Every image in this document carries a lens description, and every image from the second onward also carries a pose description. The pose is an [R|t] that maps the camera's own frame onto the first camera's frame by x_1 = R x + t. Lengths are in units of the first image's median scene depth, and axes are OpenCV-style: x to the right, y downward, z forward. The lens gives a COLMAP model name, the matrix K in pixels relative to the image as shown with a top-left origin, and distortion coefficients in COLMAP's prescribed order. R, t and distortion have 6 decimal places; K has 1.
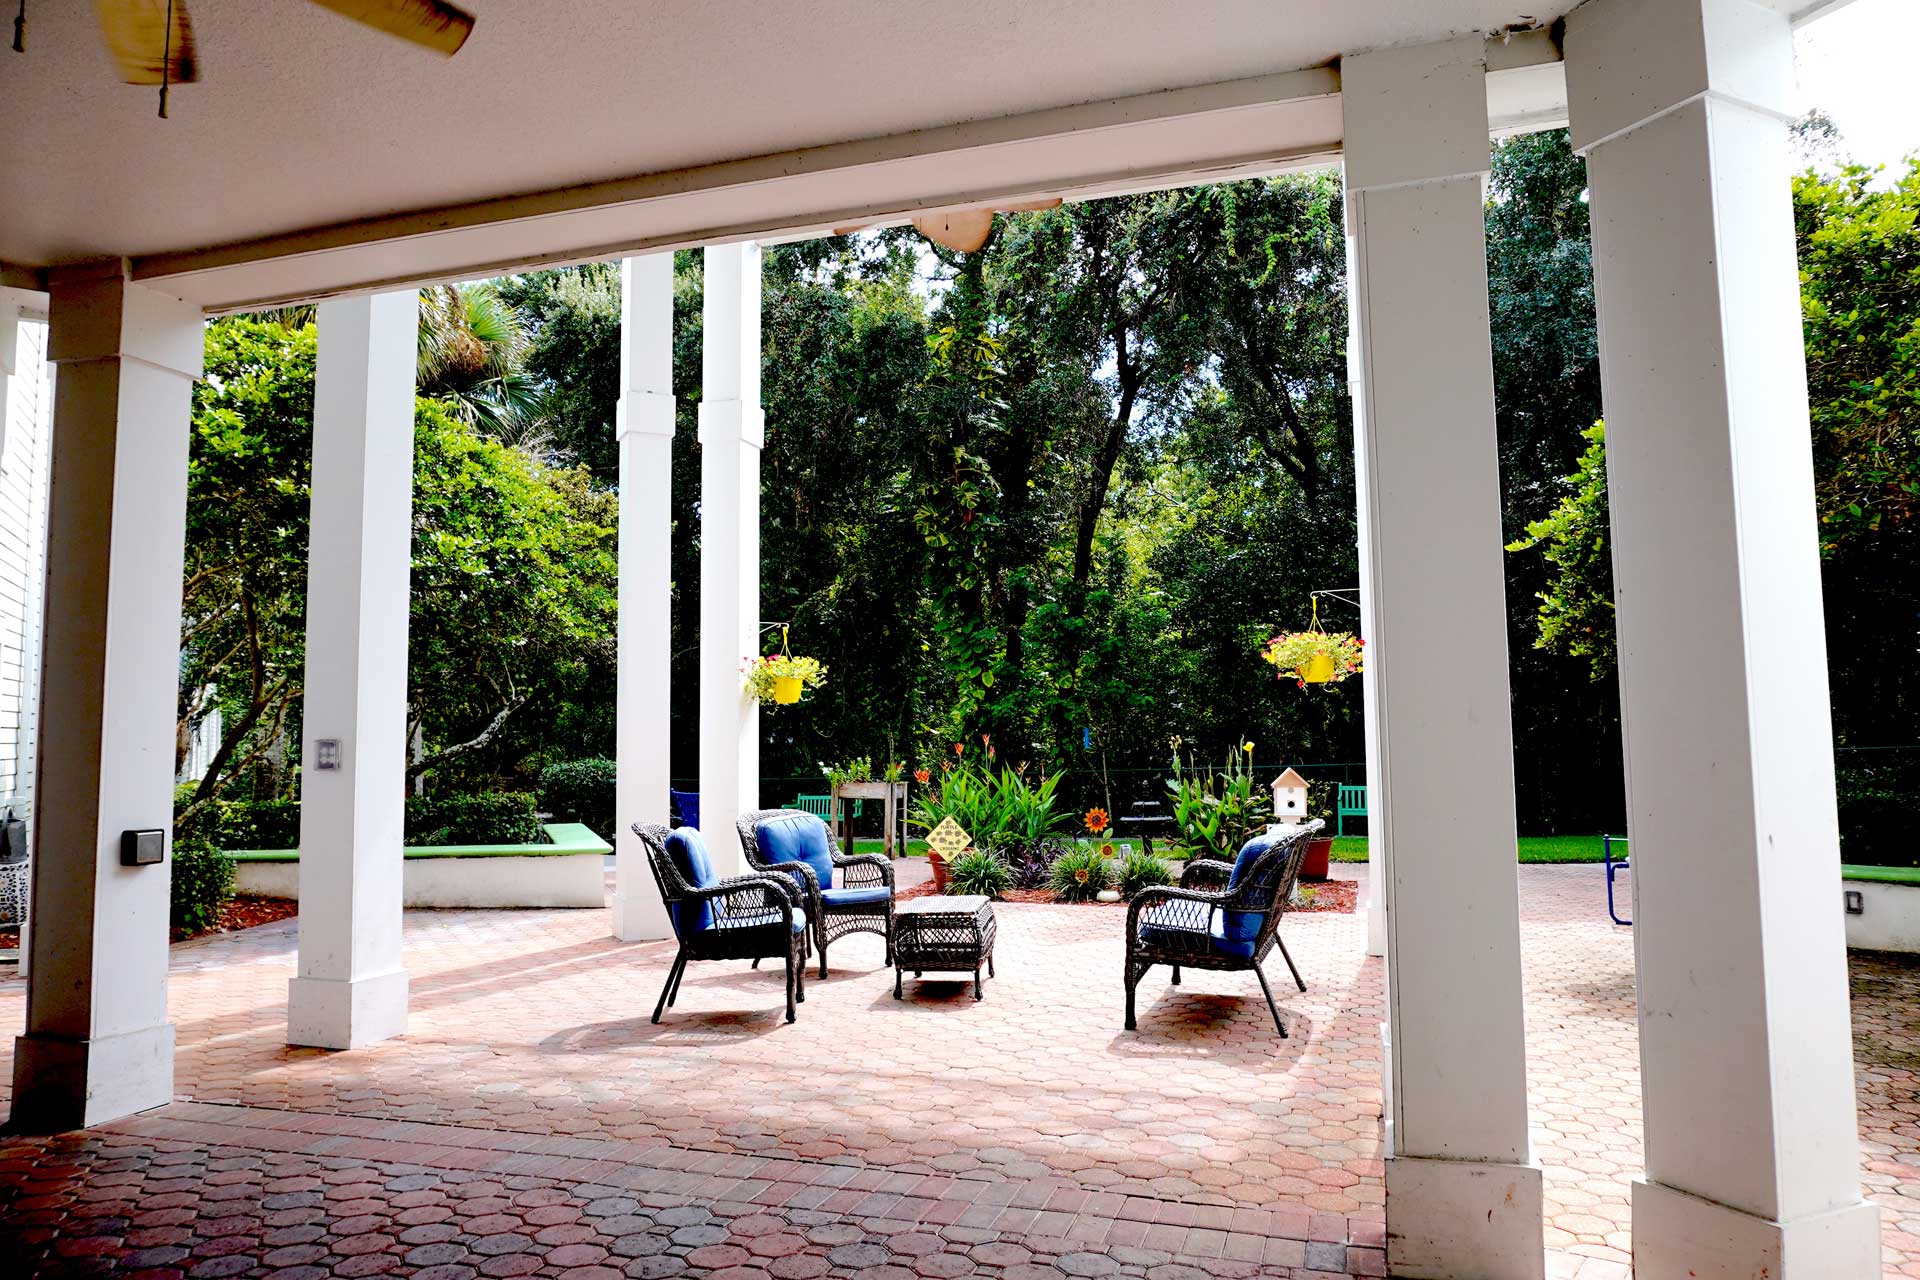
lens RADIAL K [[1305.5, 0, 953.2], [0, 1305.5, 636.1], [0, 0, 1]] dist [-0.029869, 0.000236]
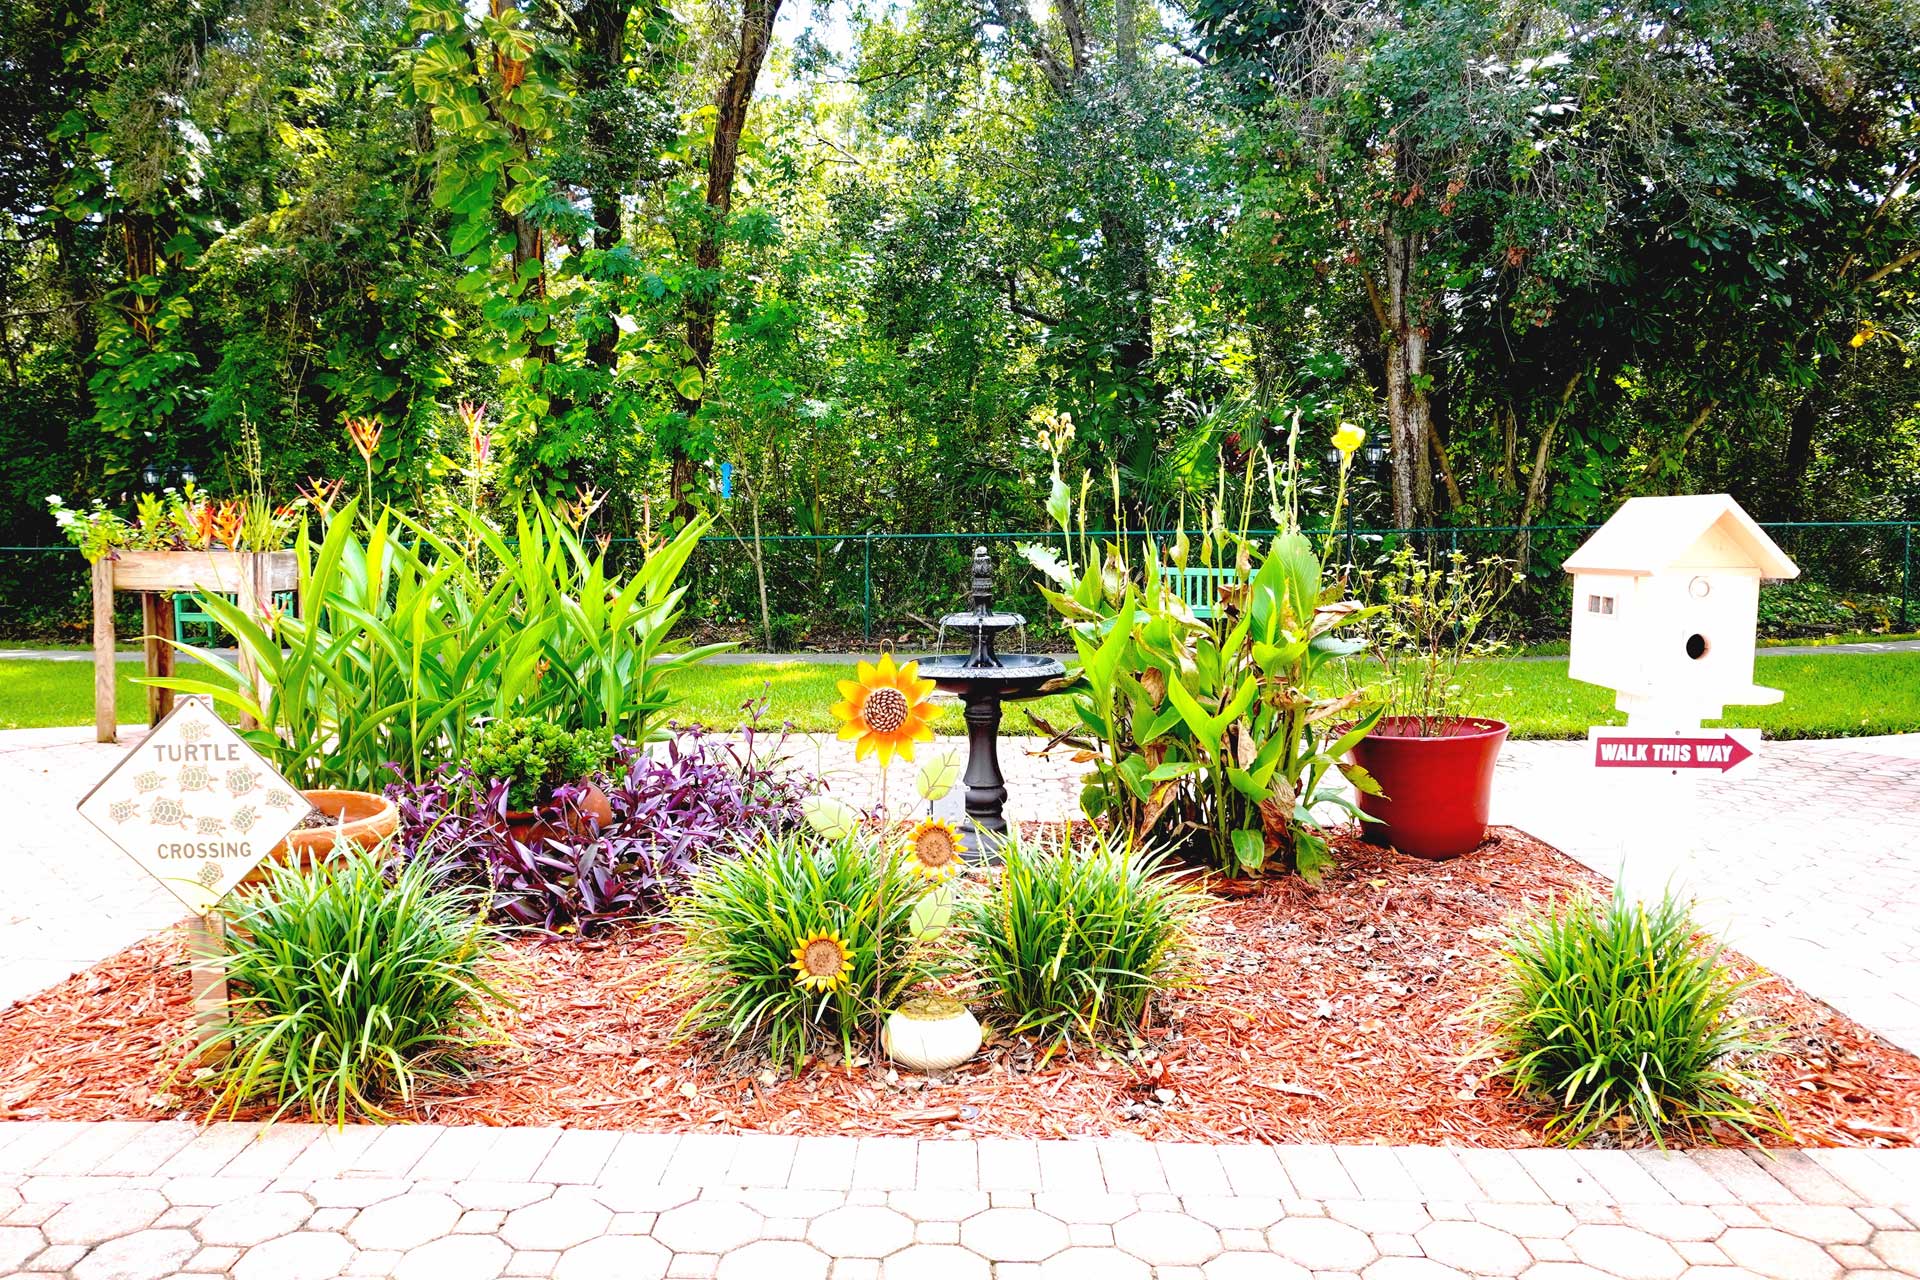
lens RADIAL K [[1305.5, 0, 953.2], [0, 1305.5, 636.1], [0, 0, 1]] dist [-0.029869, 0.000236]
pose [[0.956447, -0.010703, 0.291709, 0.045483], [-0.039086, 0.985633, 0.164316, 0.074791], [-0.289277, -0.168561, 0.942288, 0.652072]]
